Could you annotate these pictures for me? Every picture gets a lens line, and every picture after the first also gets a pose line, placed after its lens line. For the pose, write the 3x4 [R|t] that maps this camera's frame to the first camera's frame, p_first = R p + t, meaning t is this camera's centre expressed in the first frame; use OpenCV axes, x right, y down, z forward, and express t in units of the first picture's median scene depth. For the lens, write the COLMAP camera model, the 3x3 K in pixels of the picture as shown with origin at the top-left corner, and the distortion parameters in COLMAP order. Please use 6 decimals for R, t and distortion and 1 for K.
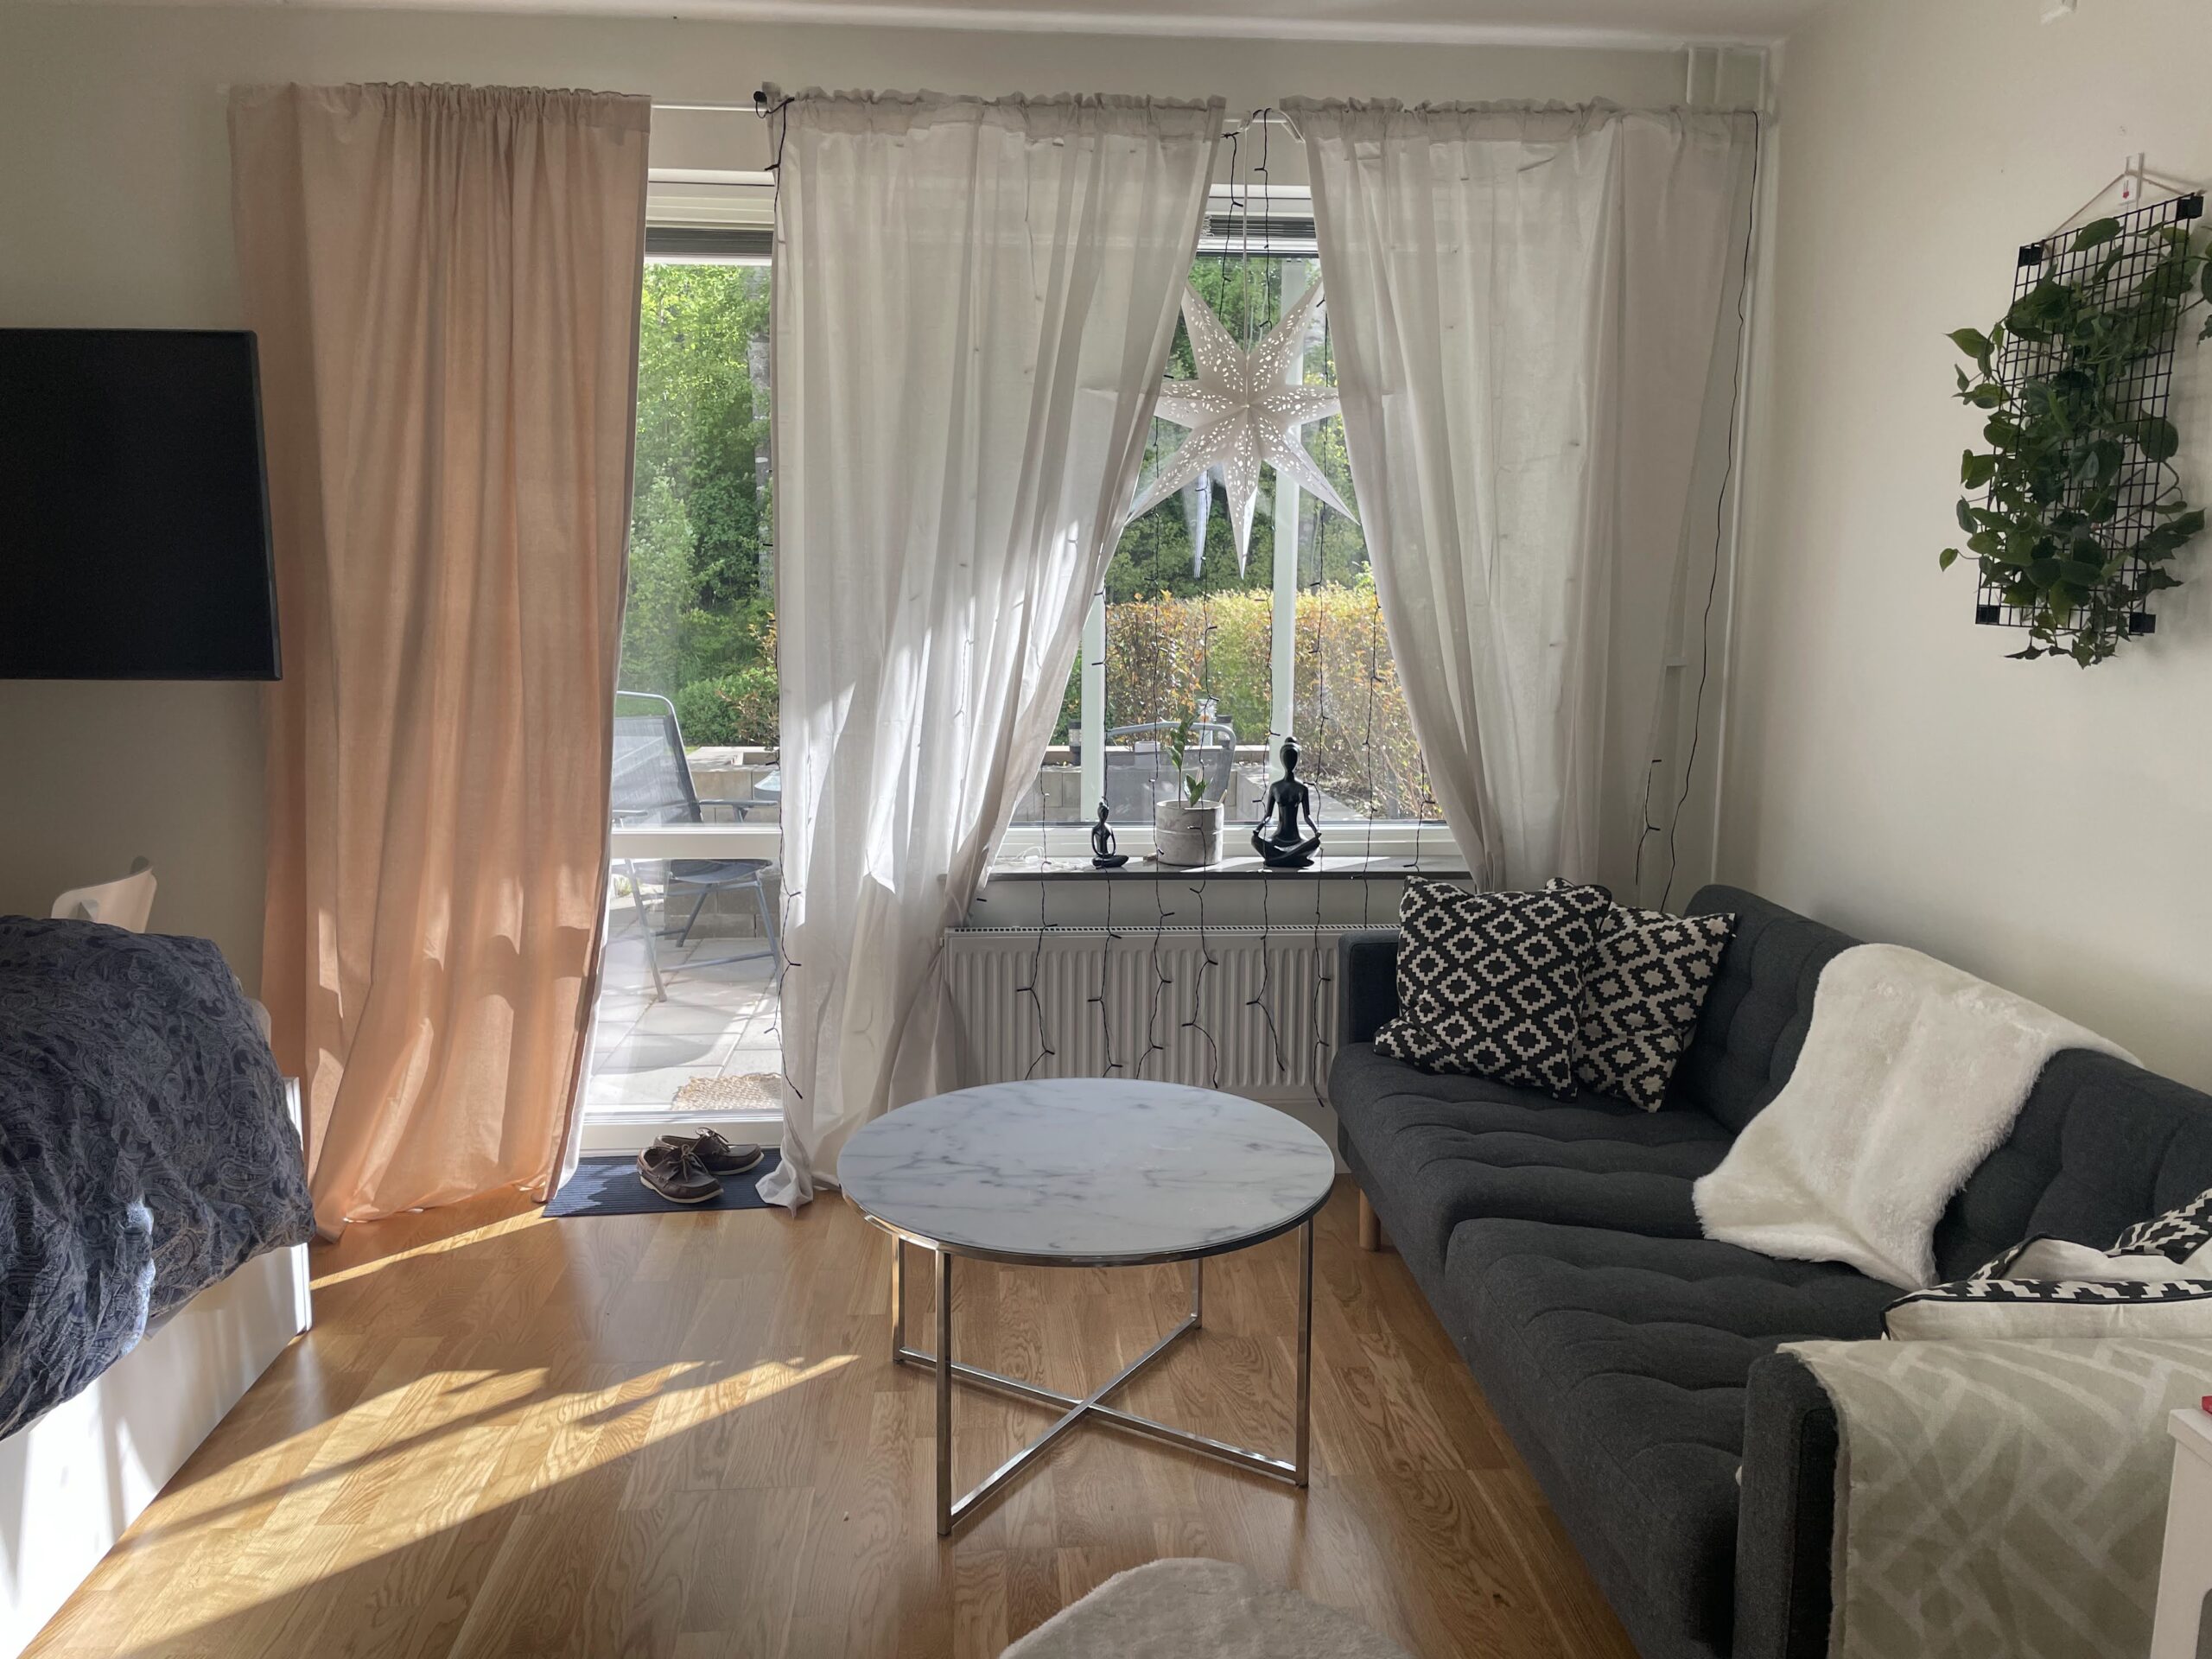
lens RADIAL K [[1625.9, 0, 1101.7], [0, 1625.9, 792.7], [0, 0, 1]] dist [0.058240, -0.089050]
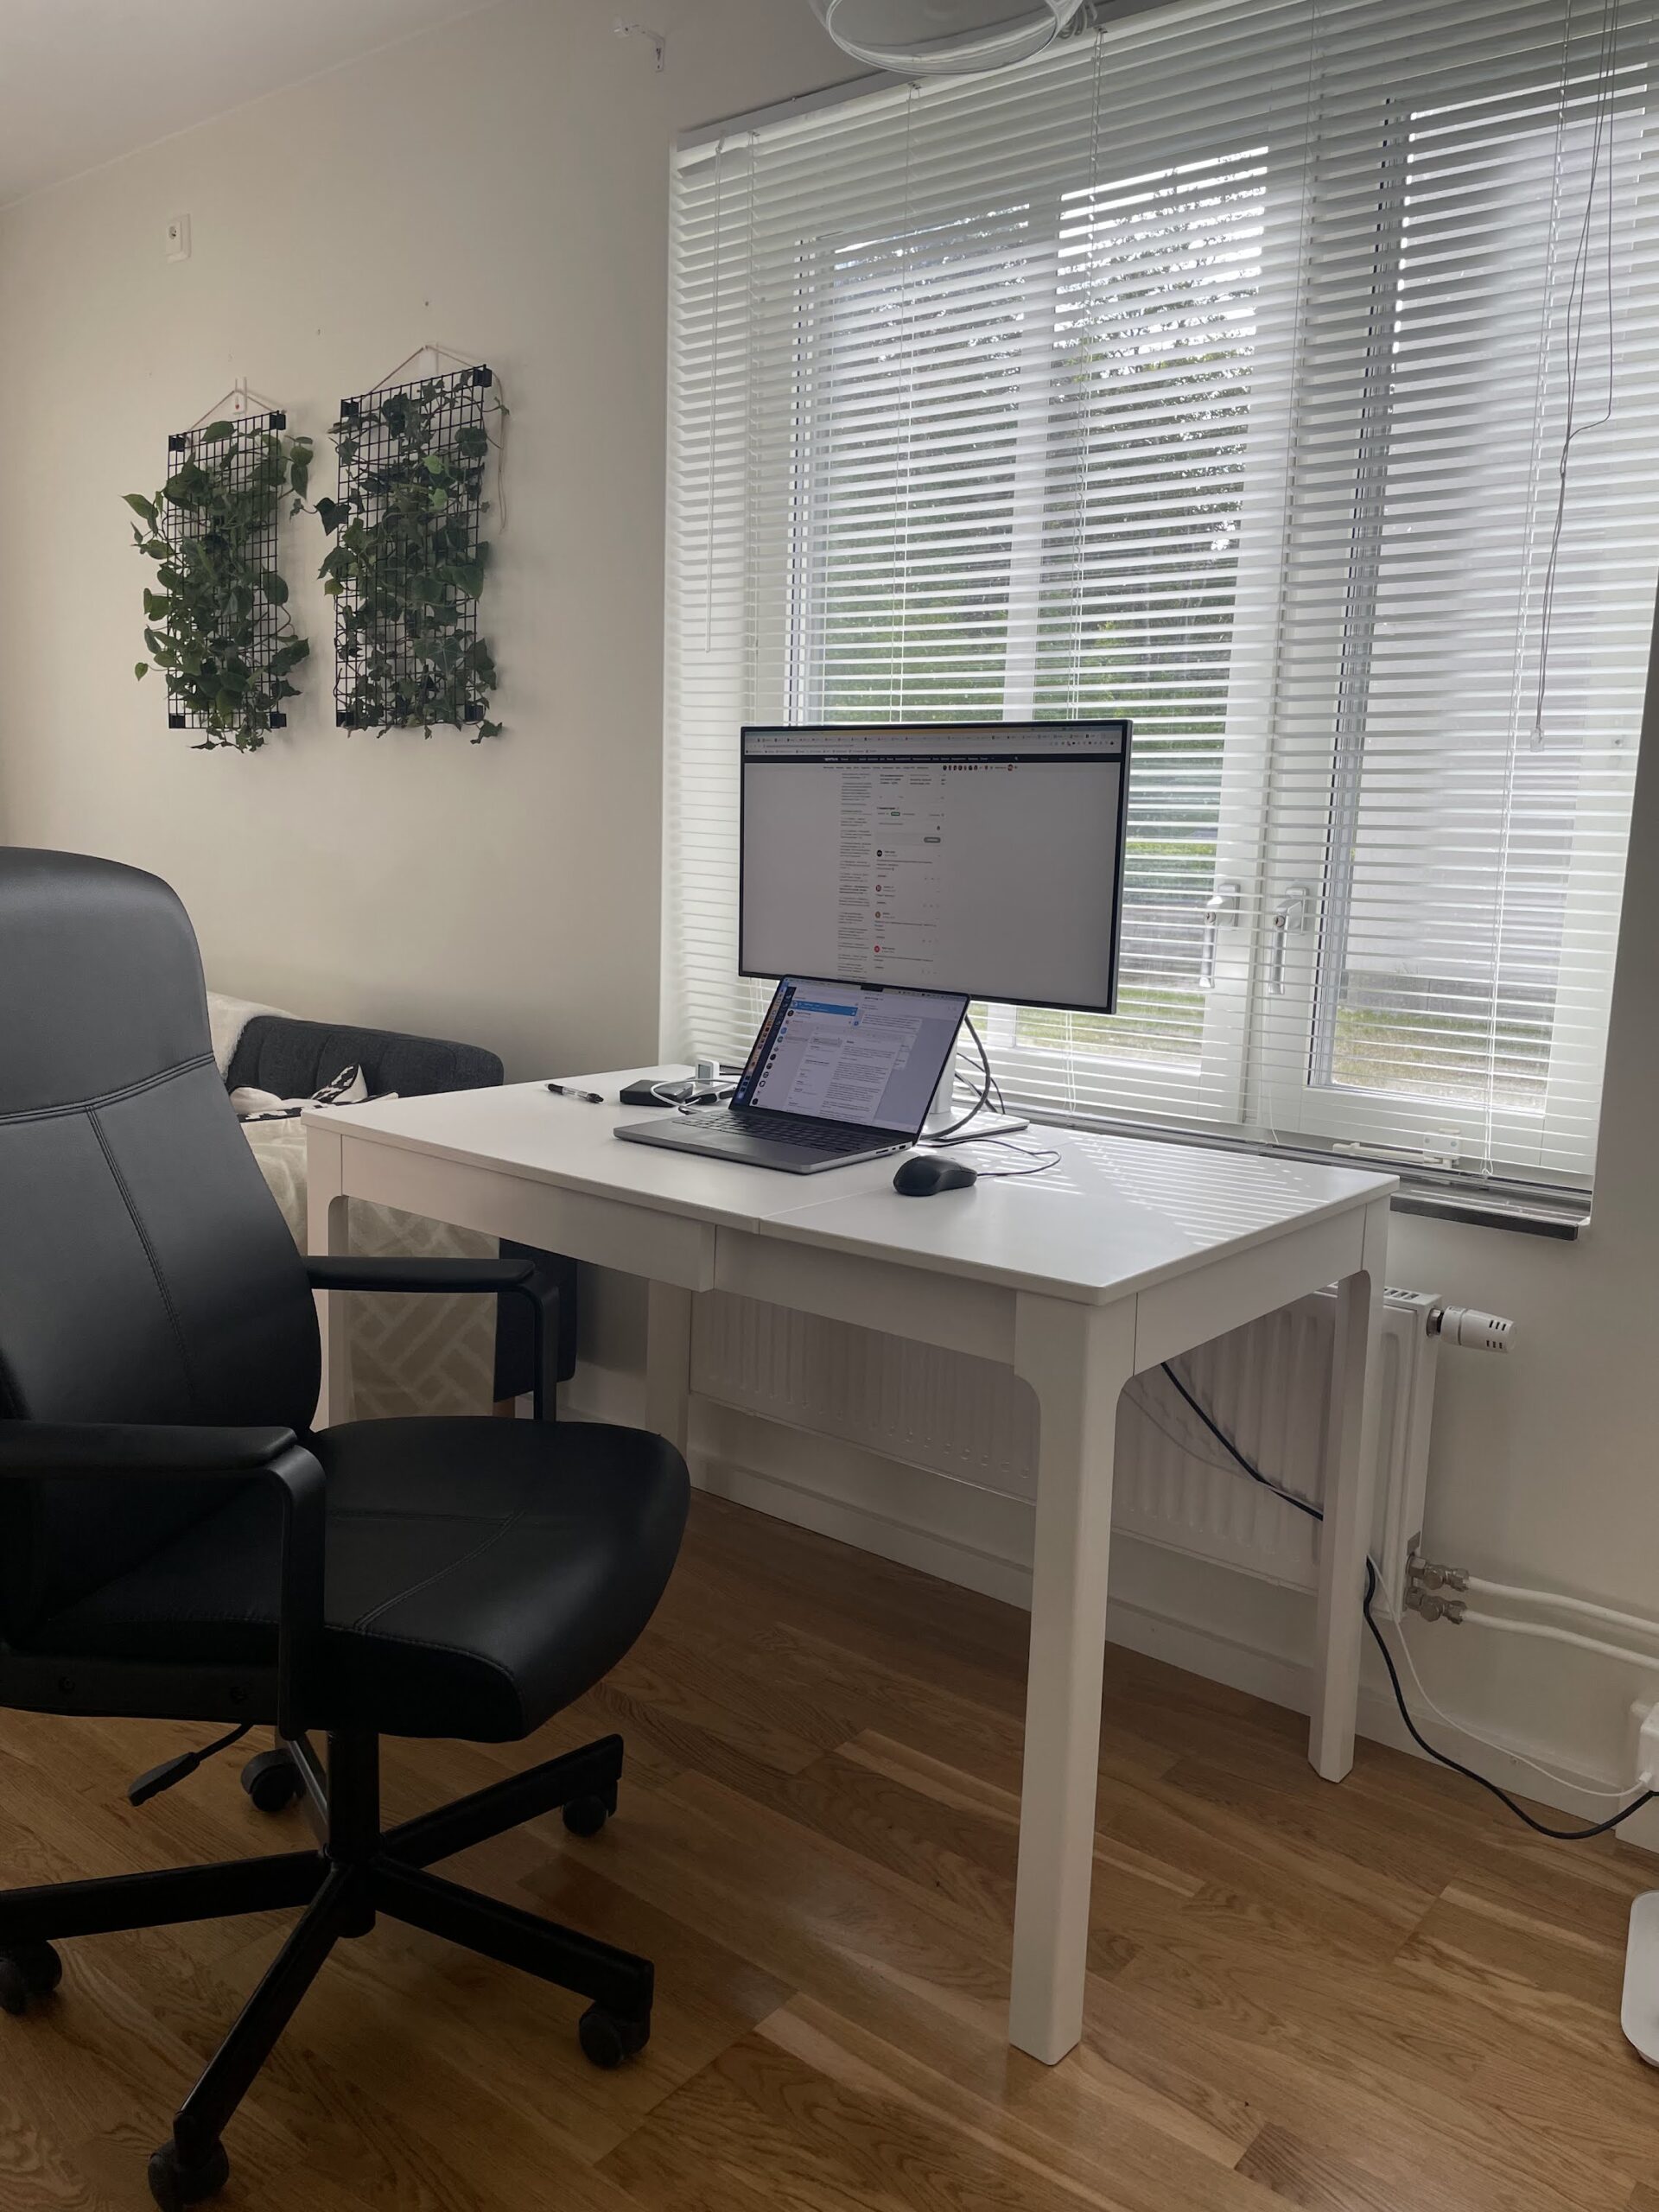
lens RADIAL K [[1641.1, 0, 829.5], [0, 1641.1, 1106.0], [0, 0, 1]] dist [0.003687, -0.001293]
pose [[0.661397, -0.113322, 0.741426, -0.133398], [0.076880, 0.993556, 0.083277, 0.137980], [-0.746085, 0.001922, 0.665848, -0.284032]]
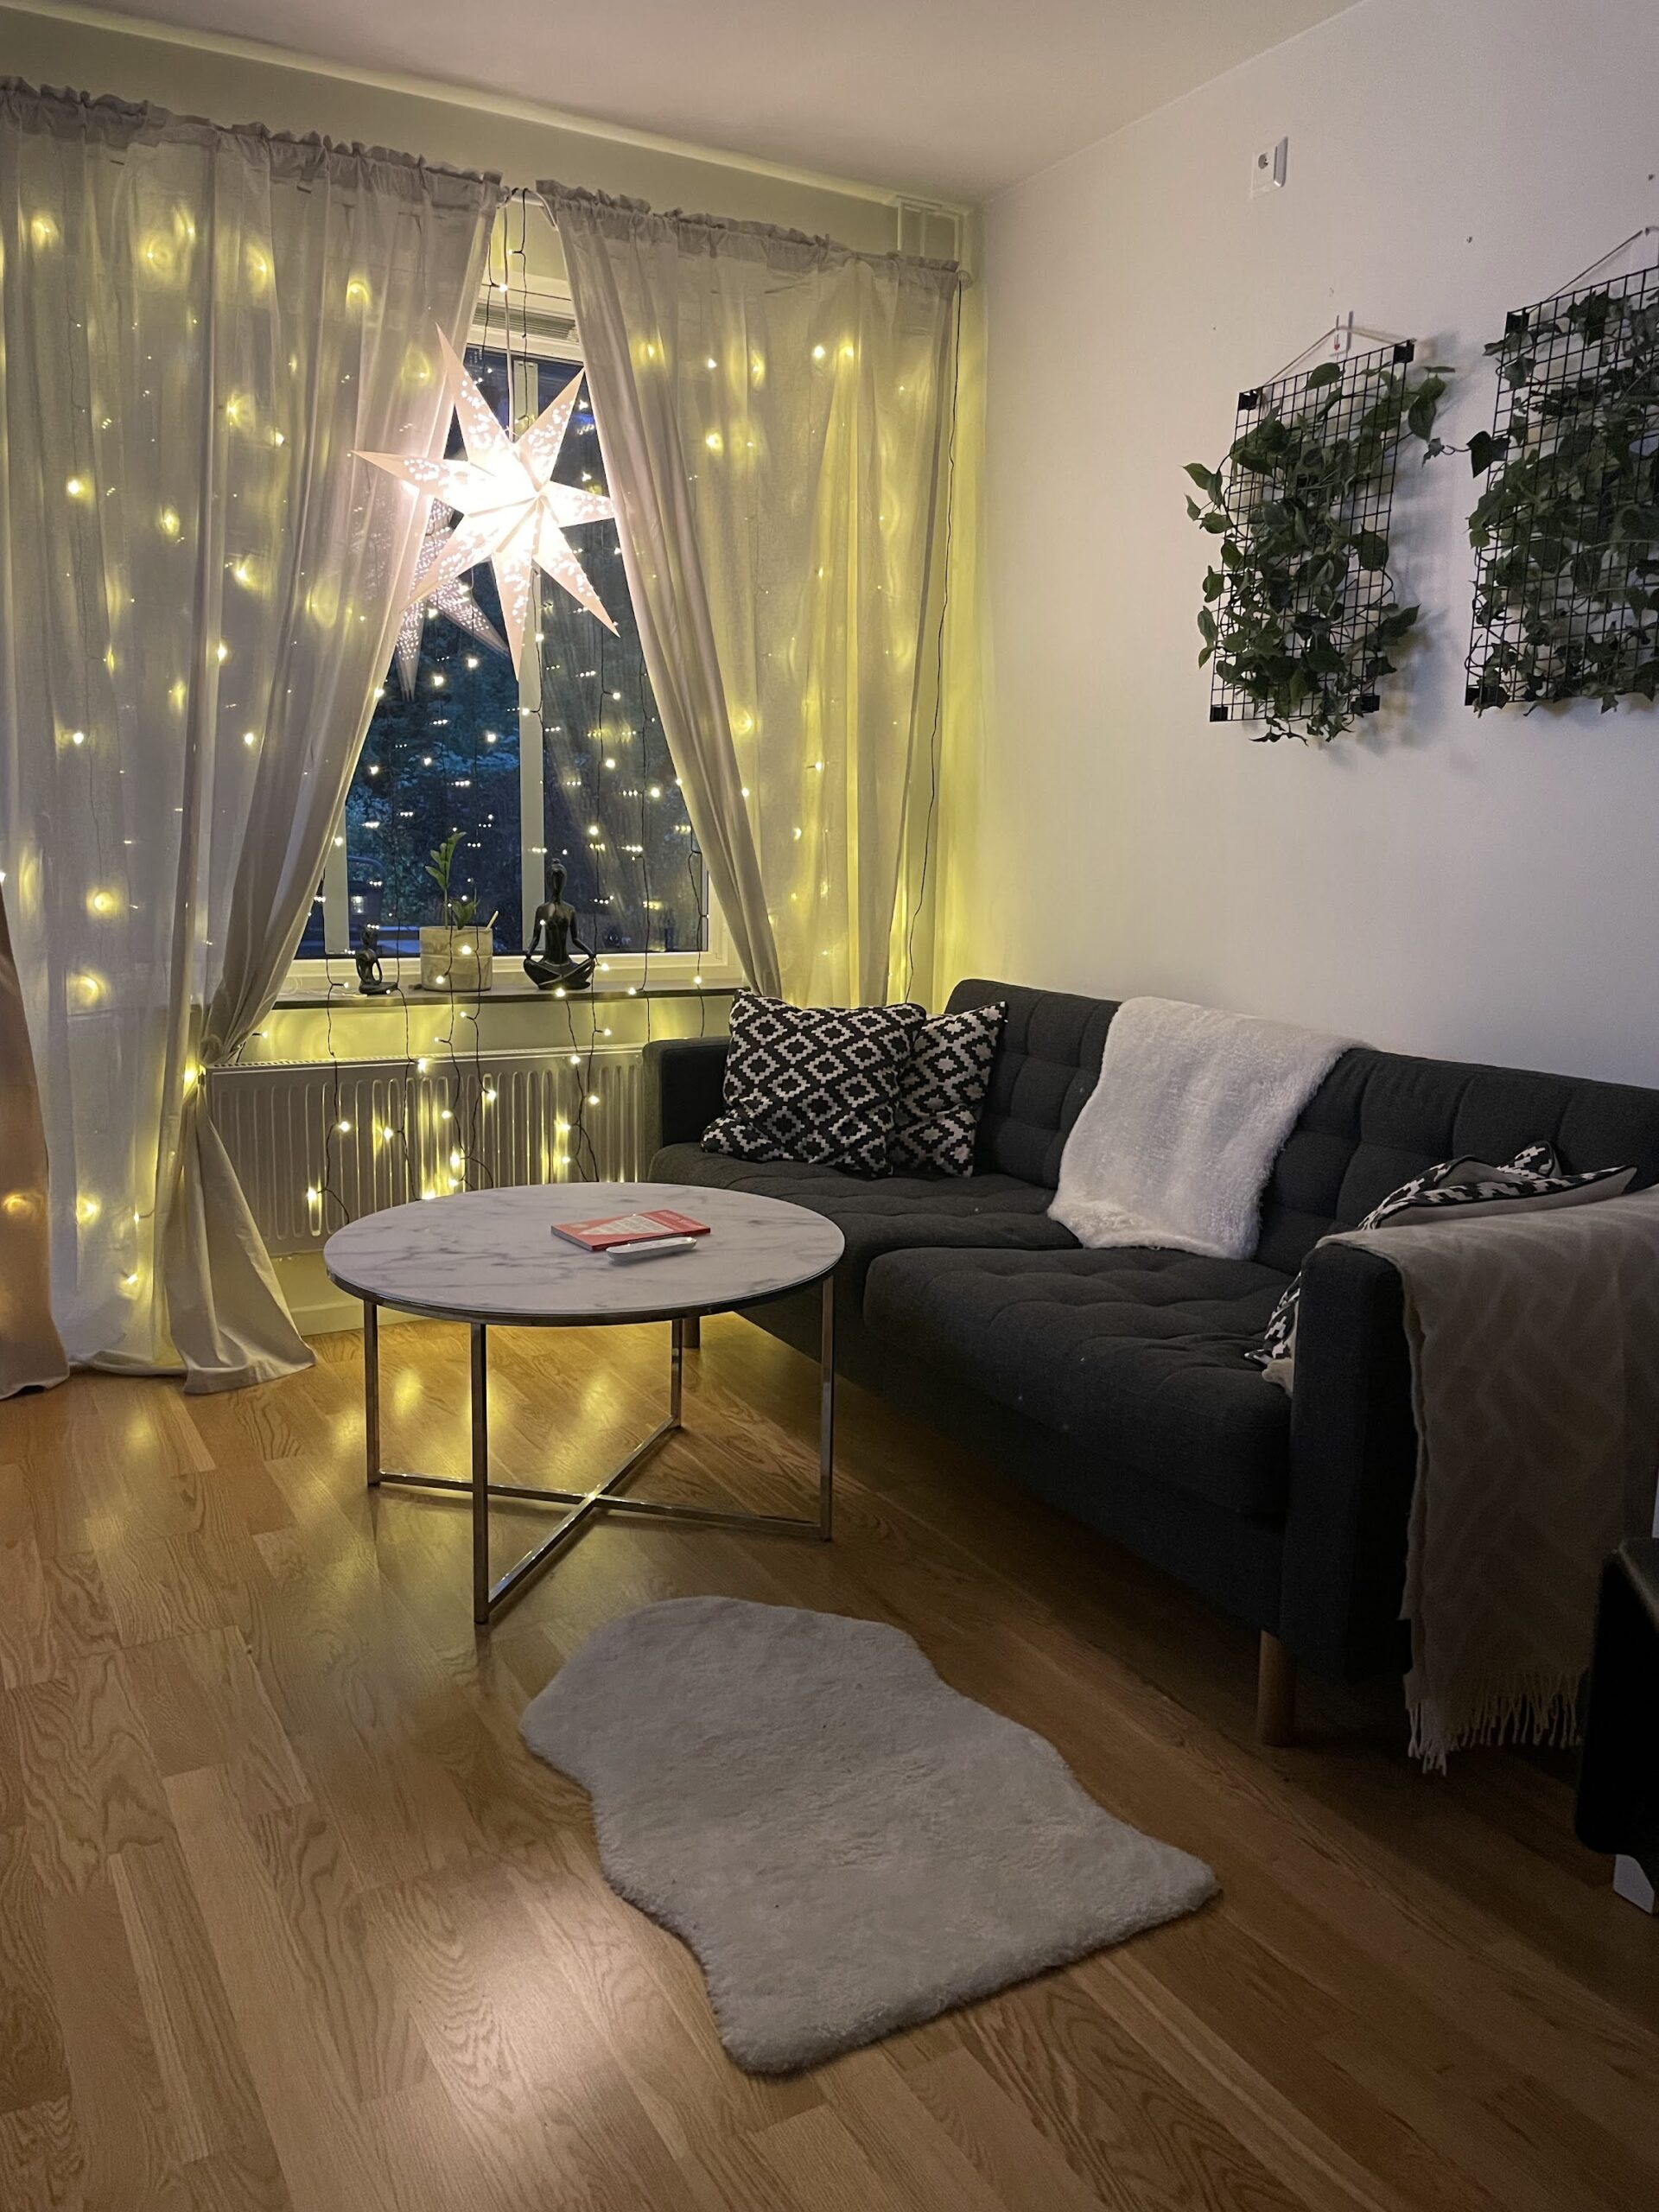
lens RADIAL K [[1641.1, 0, 829.5], [0, 1641.1, 1106.0], [0, 0, 1]] dist [0.003687, -0.001293]
pose [[0.889751, -0.086417, 0.448191, -0.285128], [0.069503, 0.996114, 0.054086, 0.096571], [-0.451123, -0.016973, 0.892300, 0.072418]]
